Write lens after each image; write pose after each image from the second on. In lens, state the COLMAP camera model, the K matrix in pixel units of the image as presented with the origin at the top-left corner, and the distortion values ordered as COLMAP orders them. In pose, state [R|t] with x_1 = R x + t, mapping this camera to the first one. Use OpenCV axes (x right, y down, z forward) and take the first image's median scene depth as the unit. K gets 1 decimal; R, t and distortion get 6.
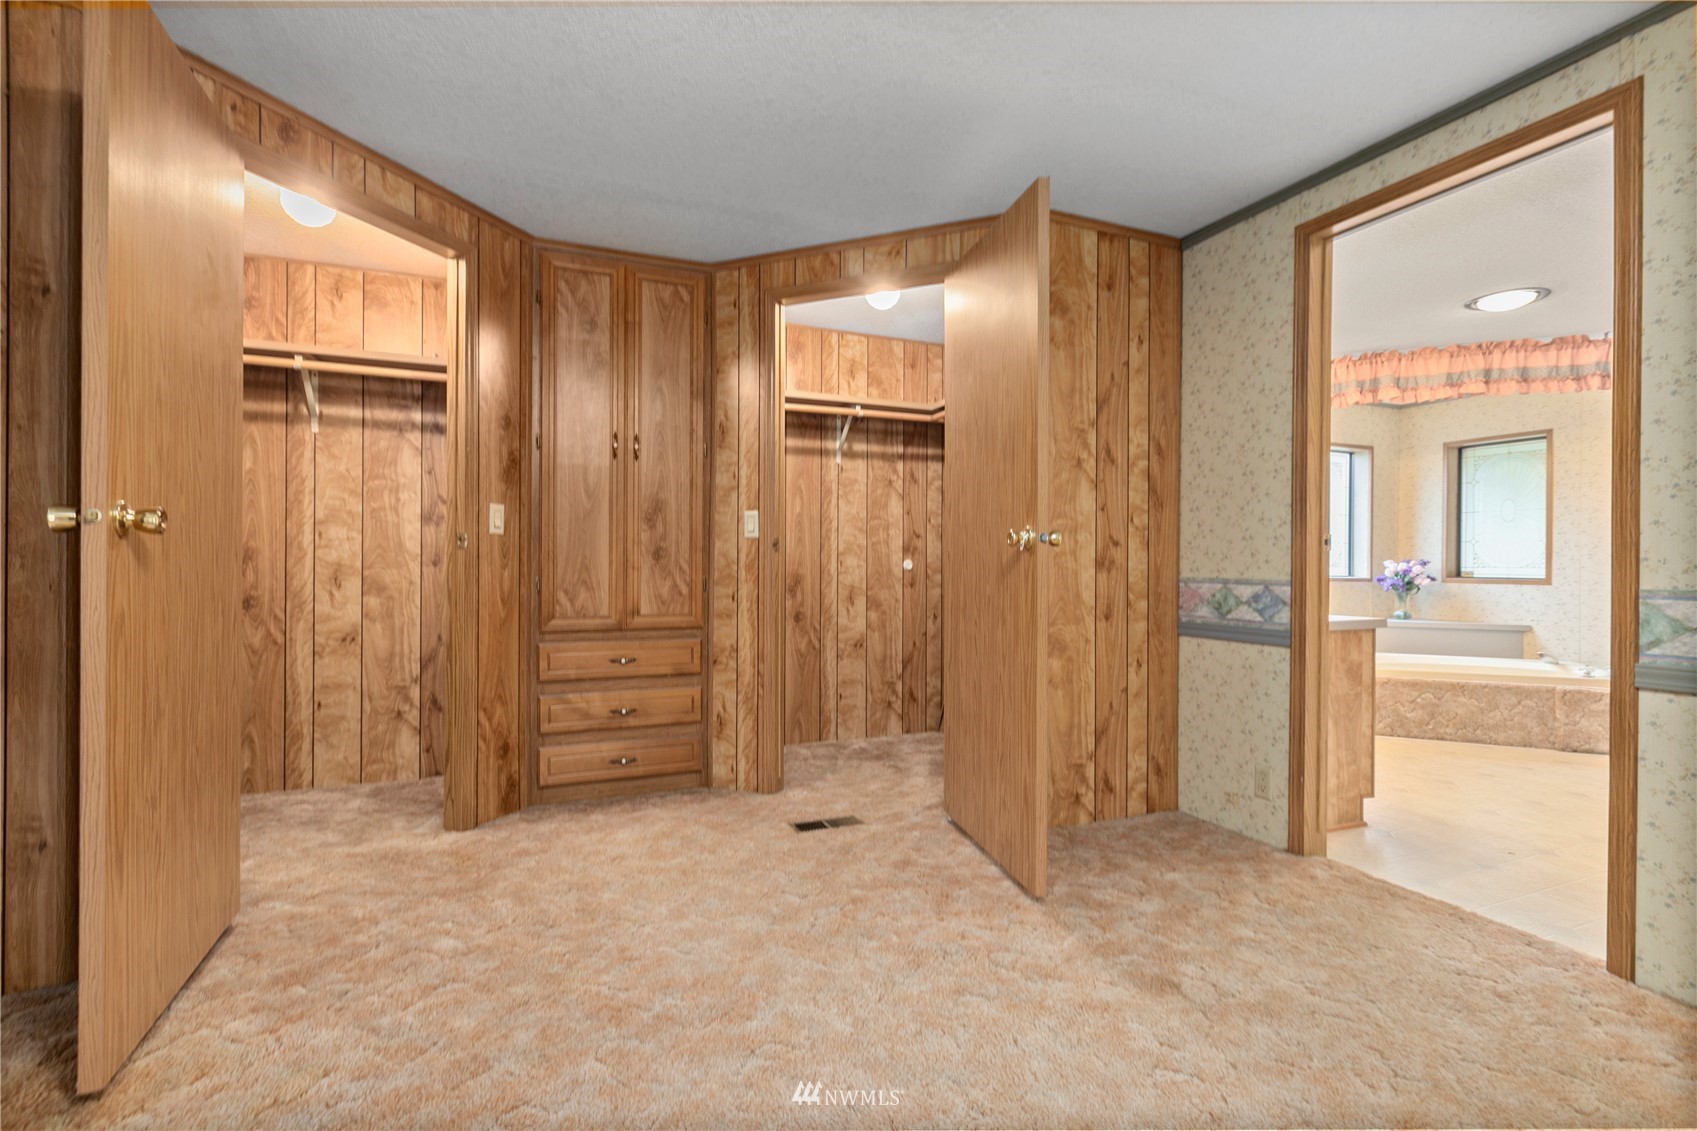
lens RADIAL K [[778.2, 0, 841.1], [0, 778.2, 585.1], [0, 0, 1]] dist [0.002099, 0.000287]
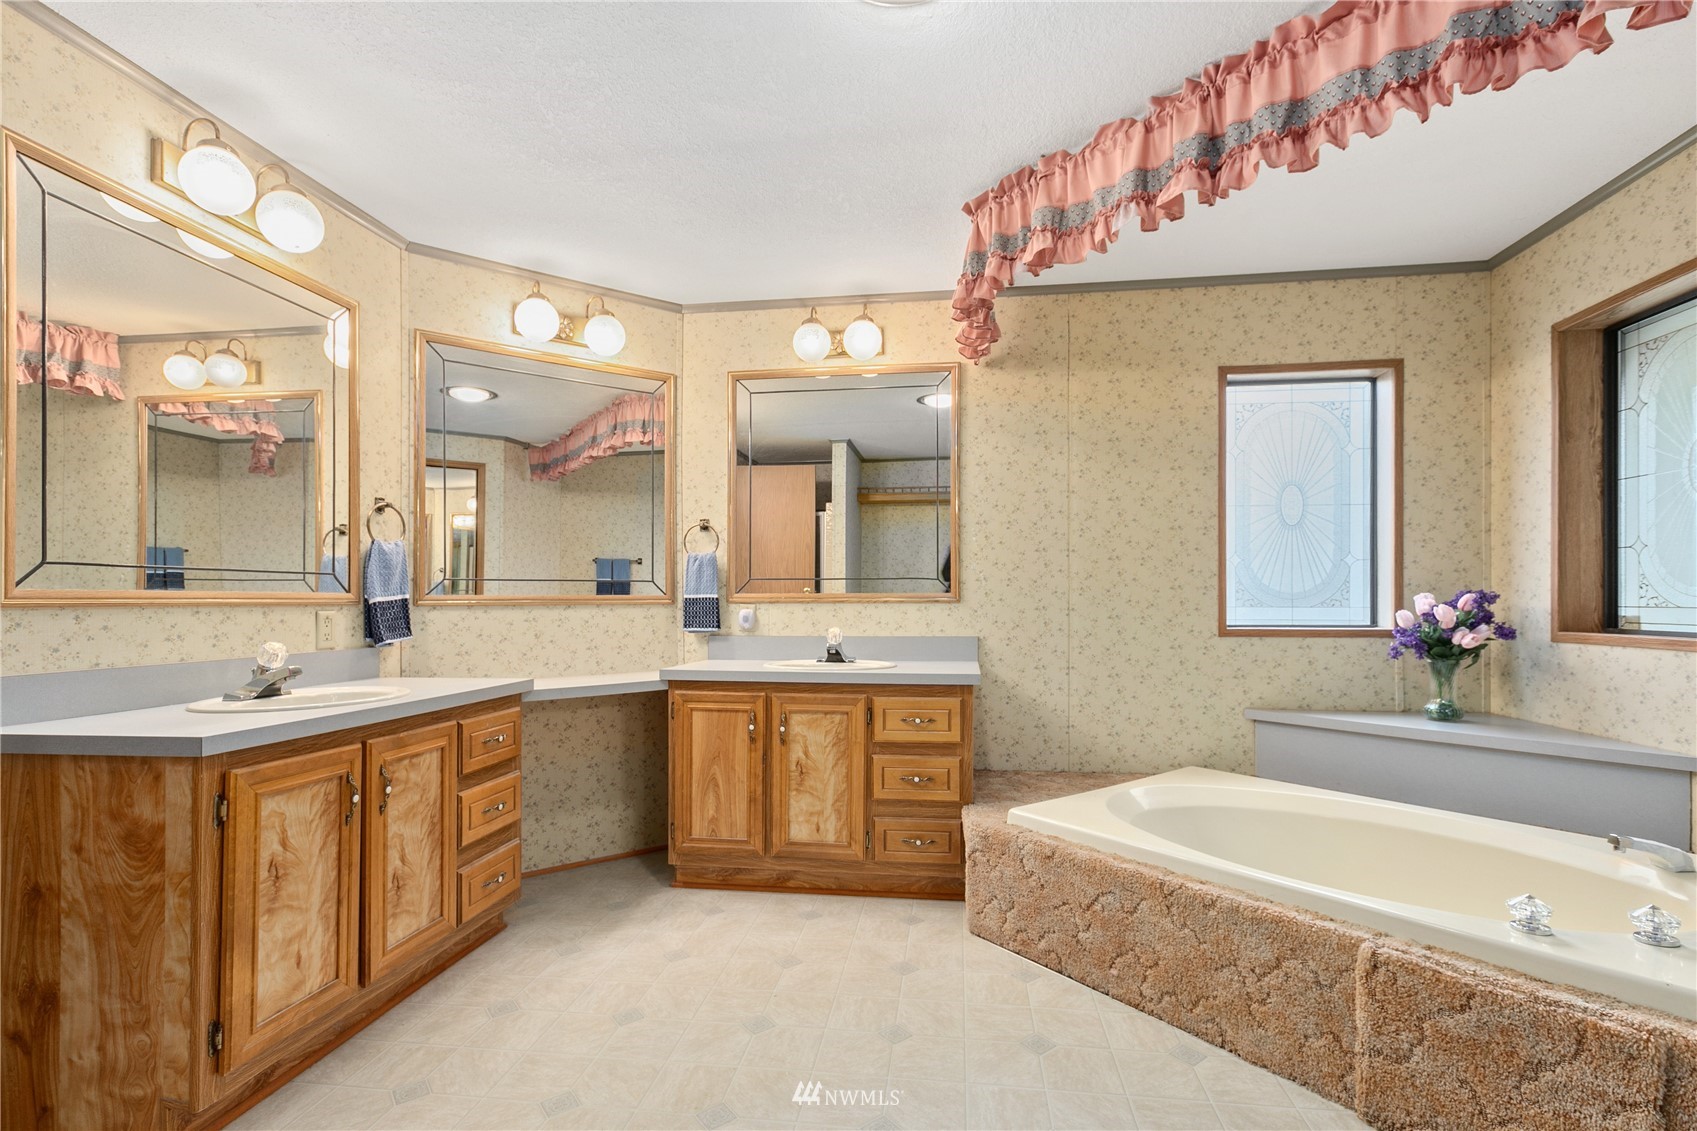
lens RADIAL K [[786.6, 0, 851.9], [0, 786.6, 612.2], [0, 0, 1]] dist [0.001137, -0.000019]
pose [[0.857639, 0.000234, -0.514252, 0.864959], [-0.003058, 0.999985, -0.004646, -0.021321], [0.514243, 0.005557, 0.857626, 0.537795]]
